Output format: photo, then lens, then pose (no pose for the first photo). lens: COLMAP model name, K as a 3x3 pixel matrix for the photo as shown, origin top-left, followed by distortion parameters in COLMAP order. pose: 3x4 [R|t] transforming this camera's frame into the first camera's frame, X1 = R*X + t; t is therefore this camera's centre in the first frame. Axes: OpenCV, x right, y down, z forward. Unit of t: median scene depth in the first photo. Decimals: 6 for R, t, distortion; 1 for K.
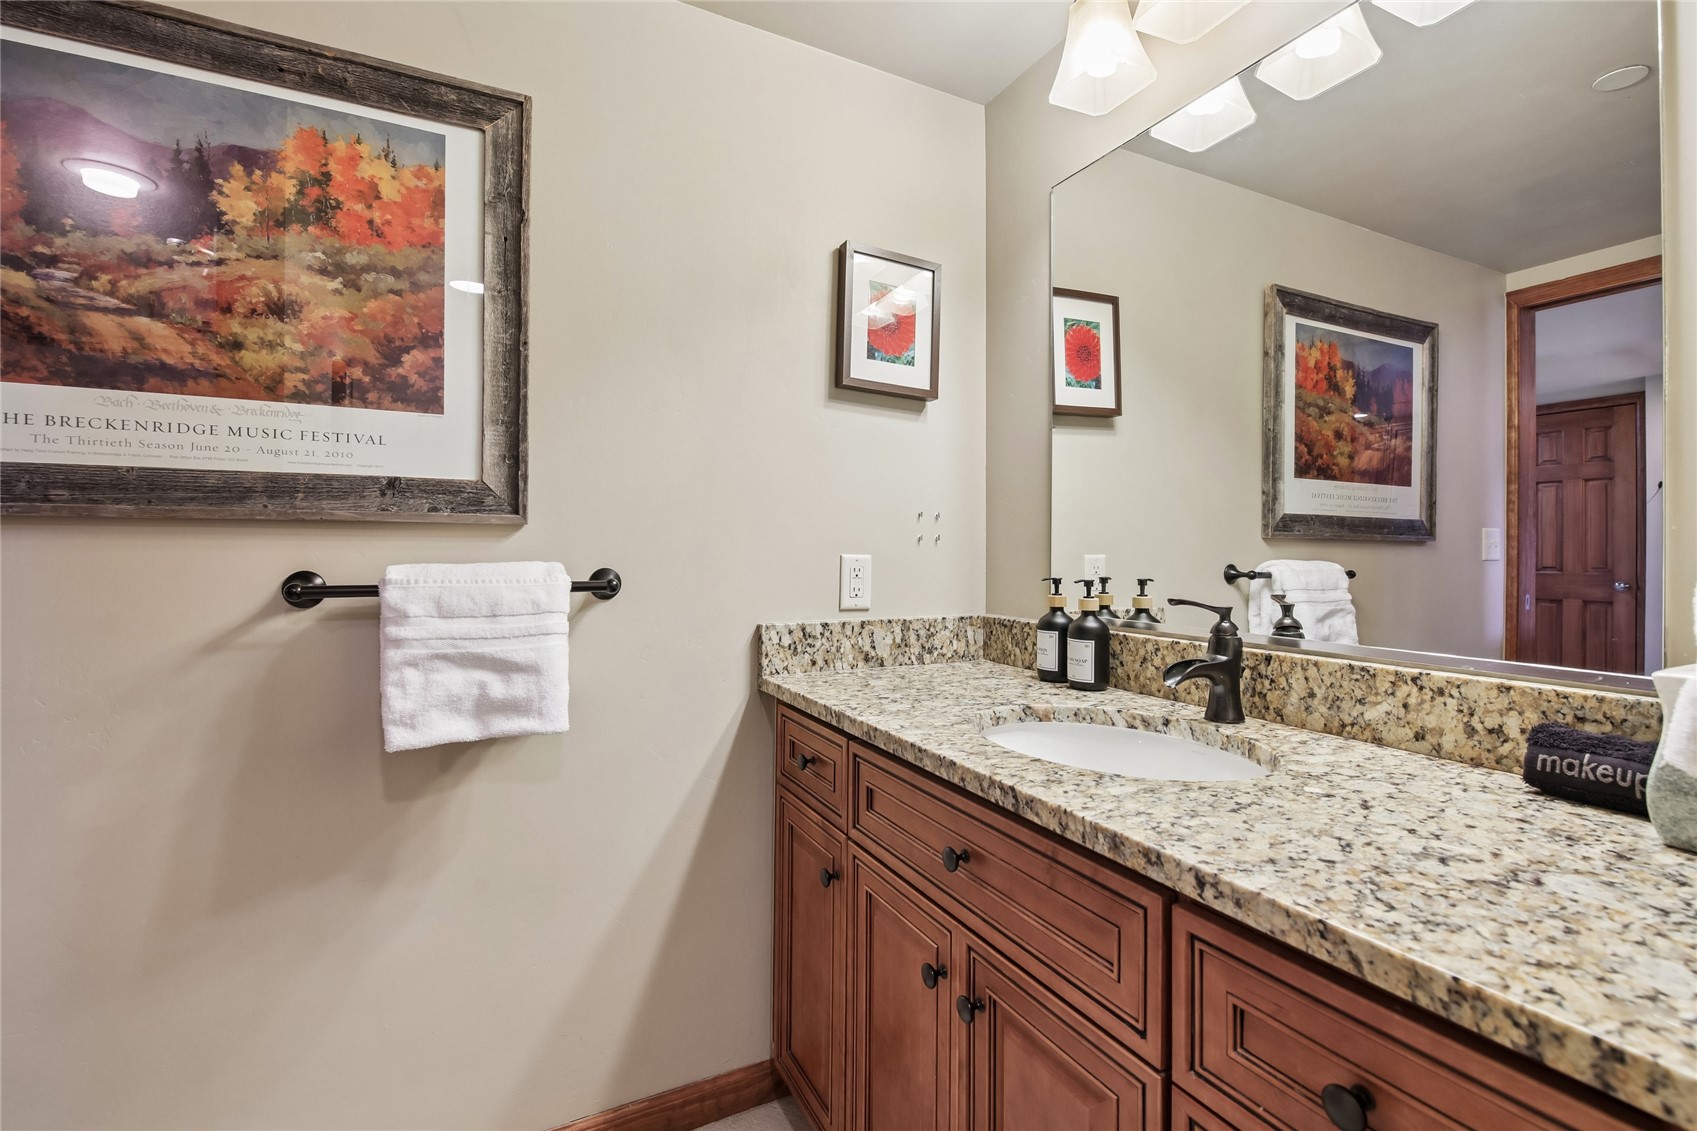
lens RADIAL K [[736.7, 0, 843.4], [0, 736.7, 551.9], [0, 0, 1]] dist [0.015198, -0.010525]
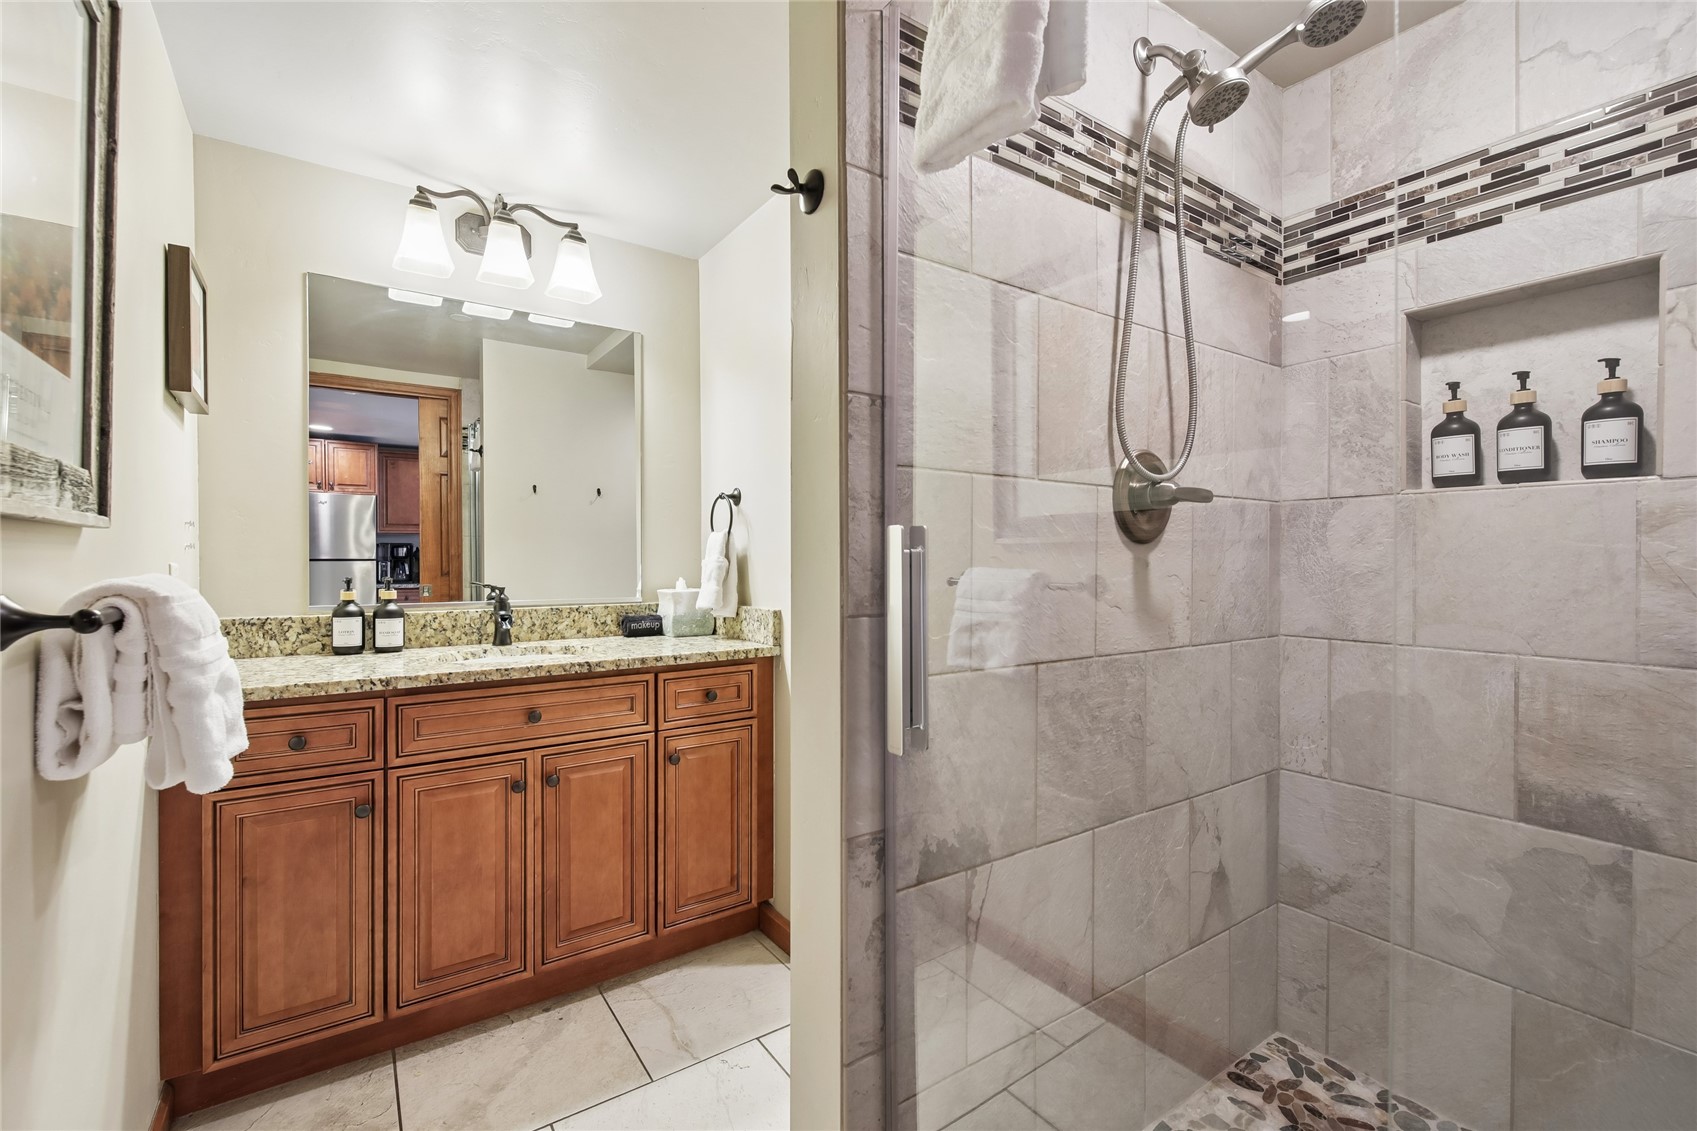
lens RADIAL K [[736.7, 0, 843.4], [0, 736.7, 551.9], [0, 0, 1]] dist [0.015198, -0.010525]
pose [[-0.136934, 0.005776, 0.990563, -1.853585], [-0.000893, 0.999982, -0.005955, -0.009645], [-0.990580, -0.001700, -0.136927, 0.448477]]
